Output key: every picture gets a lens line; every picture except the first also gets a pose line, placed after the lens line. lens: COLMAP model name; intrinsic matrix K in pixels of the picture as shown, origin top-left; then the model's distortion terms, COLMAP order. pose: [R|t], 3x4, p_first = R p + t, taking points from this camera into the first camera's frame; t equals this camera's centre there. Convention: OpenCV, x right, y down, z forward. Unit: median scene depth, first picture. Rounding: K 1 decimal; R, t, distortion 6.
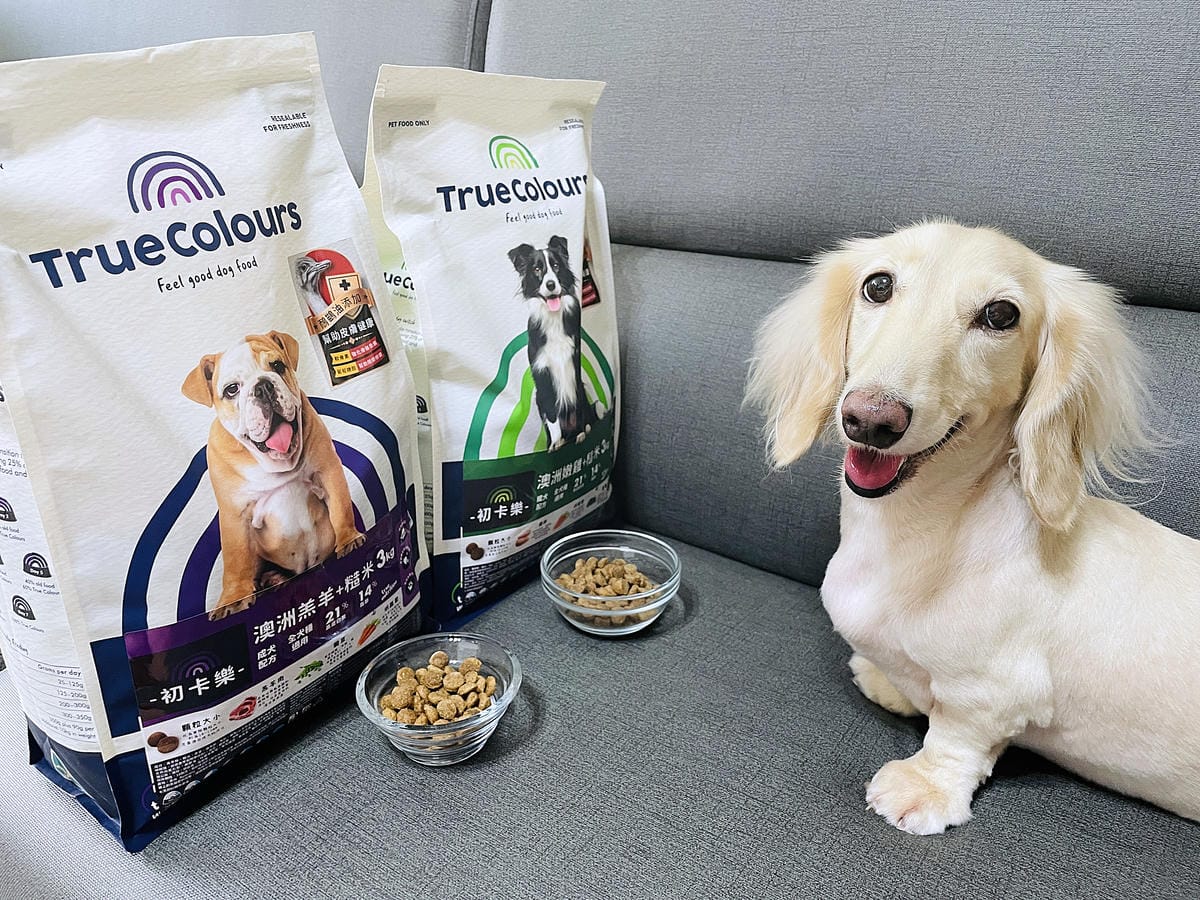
lens RADIAL K [[922.7, 0, 595.6], [0, 922.7, 446.7], [0, 0, 1]] dist [0.076346, -0.109770]
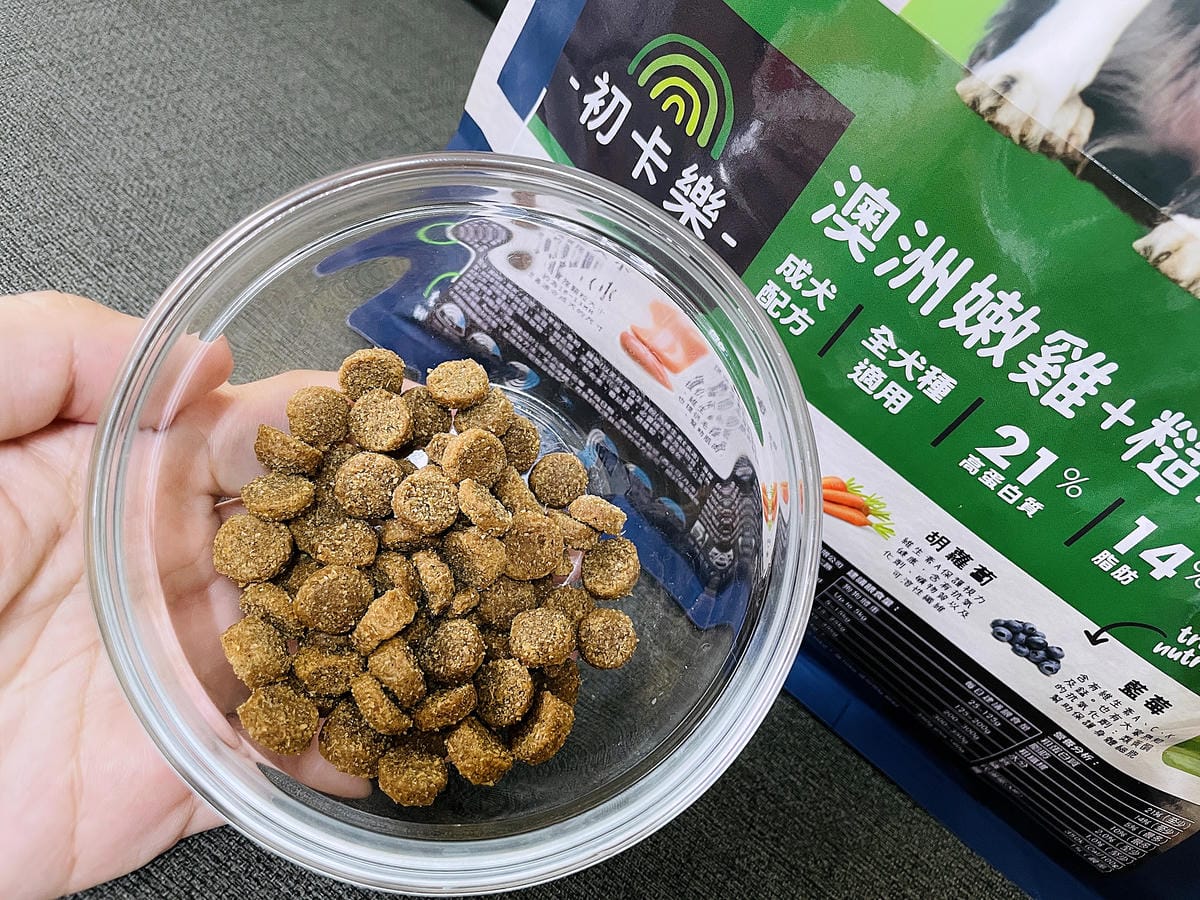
lens RADIAL K [[923.0, 0, 603.1], [0, 923.0, 374.1], [0, 0, 1]] dist [-0.001876, -0.010141]
pose [[0.118376, 0.624468, -0.772028, -0.098022], [-0.806443, 0.514086, 0.292174, 0.192526], [0.579342, 0.588010, 0.564453, 0.769581]]
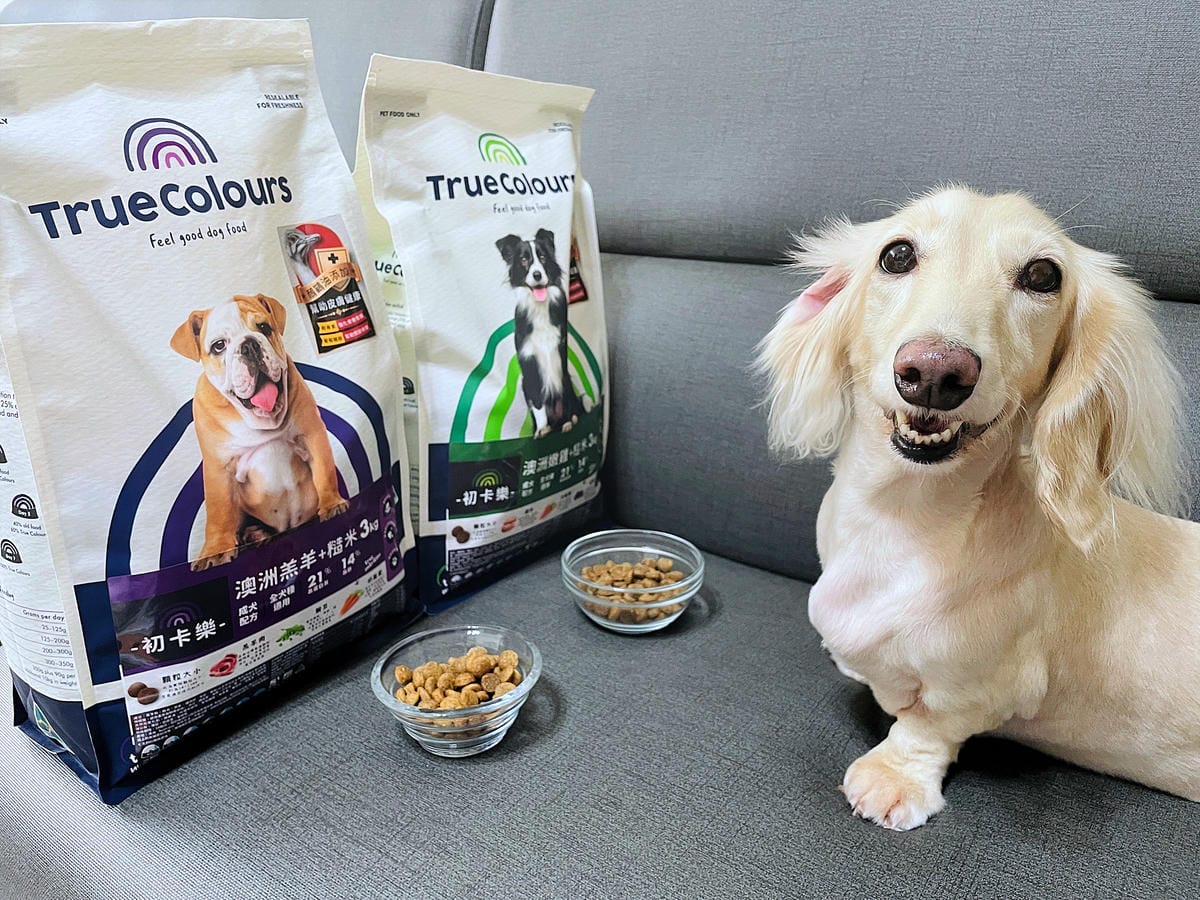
lens RADIAL K [[925.6, 0, 597.6], [0, 925.6, 452.8], [0, 0, 1]] dist [0.076184, -0.113509]
pose [[0.999938, 0.004402, -0.010235, 0.037722], [-0.004973, 0.998394, -0.056438, 0.100963], [0.009970, 0.056485, 0.998354, -0.026018]]
